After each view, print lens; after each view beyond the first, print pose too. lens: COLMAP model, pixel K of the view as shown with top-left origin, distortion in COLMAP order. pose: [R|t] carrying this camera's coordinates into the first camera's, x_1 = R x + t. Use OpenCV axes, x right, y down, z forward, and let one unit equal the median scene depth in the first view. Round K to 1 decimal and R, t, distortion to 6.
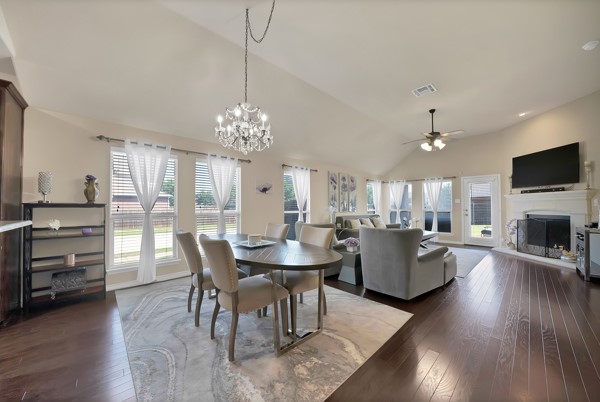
lens RADIAL K [[219.6, 0, 298.0], [0, 219.6, 202.6], [0, 0, 1]] dist [-0.020687, 0.000591]
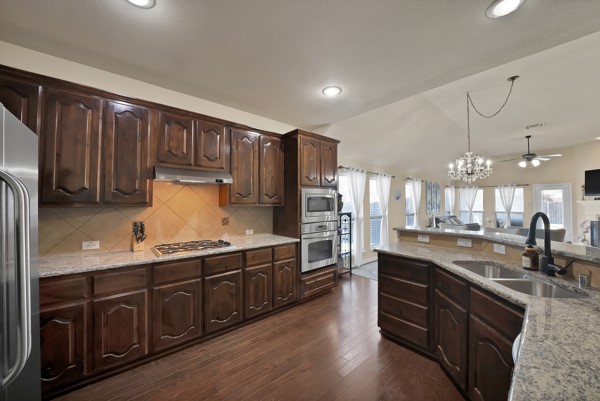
lens RADIAL K [[217.6, 0, 299.2], [0, 217.6, 199.6], [0, 0, 1]] dist [-0.017823, 0.000107]
pose [[0.999271, 0.001433, -0.038157, -0.681675], [-0.001446, 0.999999, -0.000303, -0.046233], [0.038157, 0.000358, 0.999272, -0.306037]]
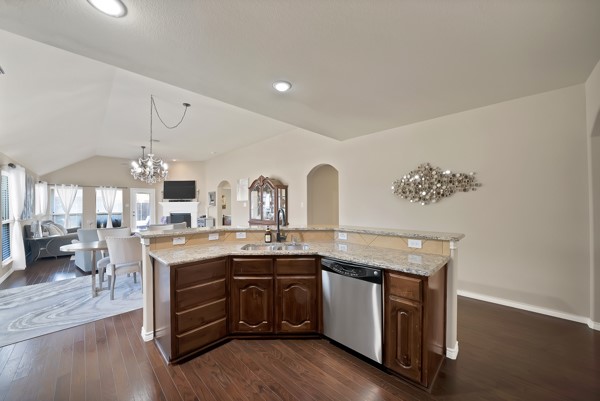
lens RADIAL K [[219.6, 0, 298.0], [0, 219.6, 202.1], [0, 0, 1]] dist [-0.020687, 0.000591]
pose [[-0.038847, 0.010074, 0.999194, -0.922343], [-0.013980, 0.999846, -0.010624, -0.039942], [-0.999147, -0.014381, -0.038701, -0.017054]]
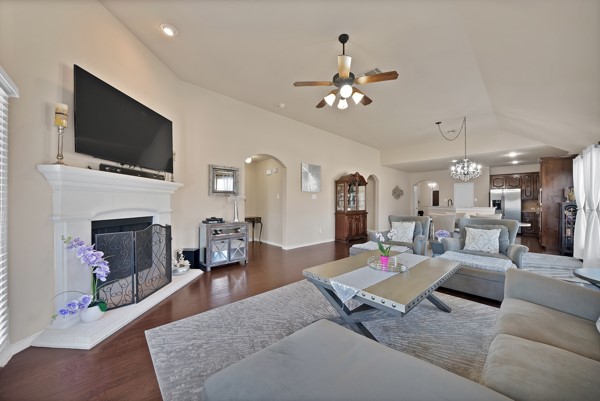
lens RADIAL K [[214.5, 0, 300.4], [0, 214.5, 203.0], [0, 0, 1]] dist [-0.023381, 0.000150]
pose [[-0.999928, -0.005578, 0.010651, 0.701525], [-0.005754, 0.999846, -0.016608, 0.030820], [-0.010556, -0.016668, -0.999805, 1.564598]]
